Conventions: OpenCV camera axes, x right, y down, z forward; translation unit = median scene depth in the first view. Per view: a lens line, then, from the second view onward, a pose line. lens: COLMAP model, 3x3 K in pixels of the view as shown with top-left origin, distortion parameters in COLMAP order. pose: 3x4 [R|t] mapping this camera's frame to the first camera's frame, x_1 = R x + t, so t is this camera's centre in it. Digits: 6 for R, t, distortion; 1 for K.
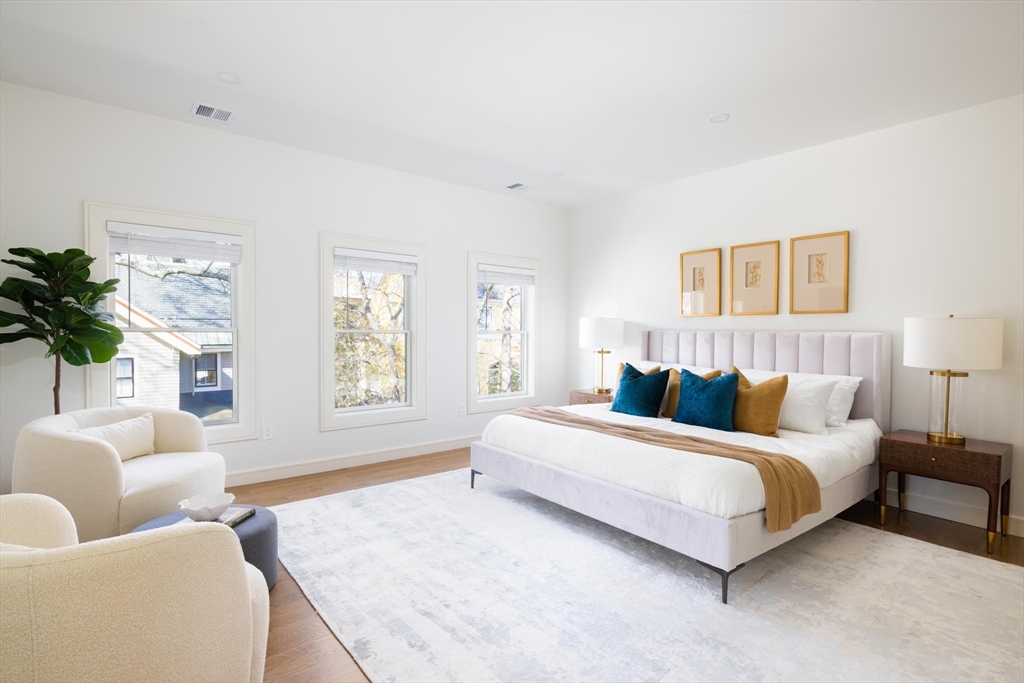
lens RADIAL K [[500.1, 0, 514.3], [0, 500.1, 341.2], [0, 0, 1]] dist [-0.000274, 0.000274]
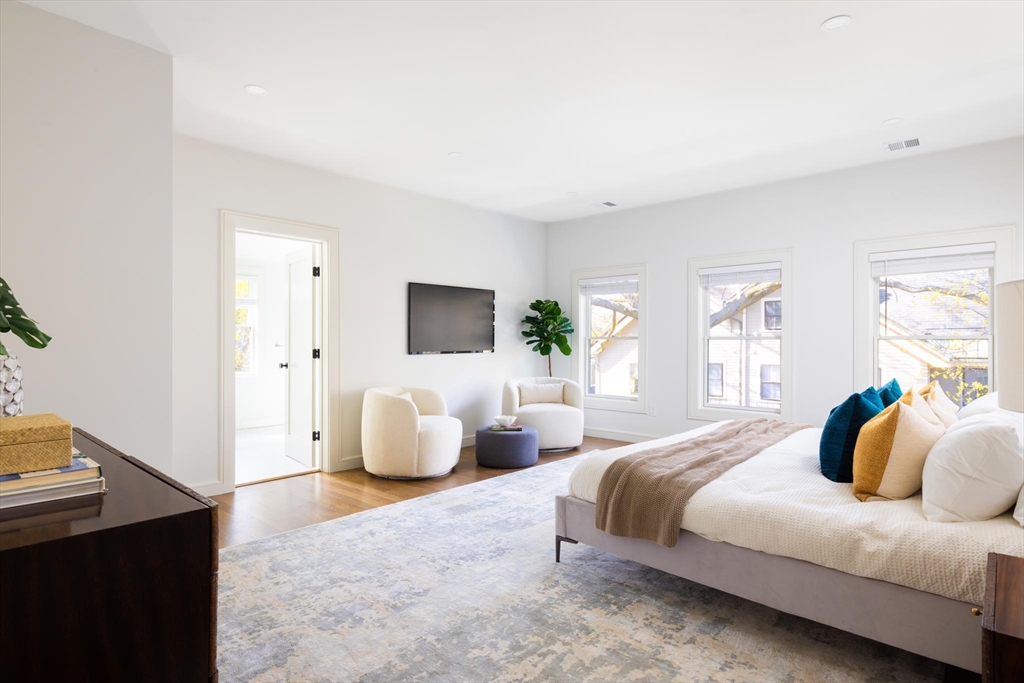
lens RADIAL K [[538.6, 0, 514.4], [0, 538.6, 341.4], [0, 0, 1]] dist [0.000012, 0.000023]
pose [[0.145216, -0.004765, -0.989388, 1.399690], [-0.019316, 0.999784, -0.007650, 0.011379], [0.989211, 0.020222, 0.145093, 0.588884]]
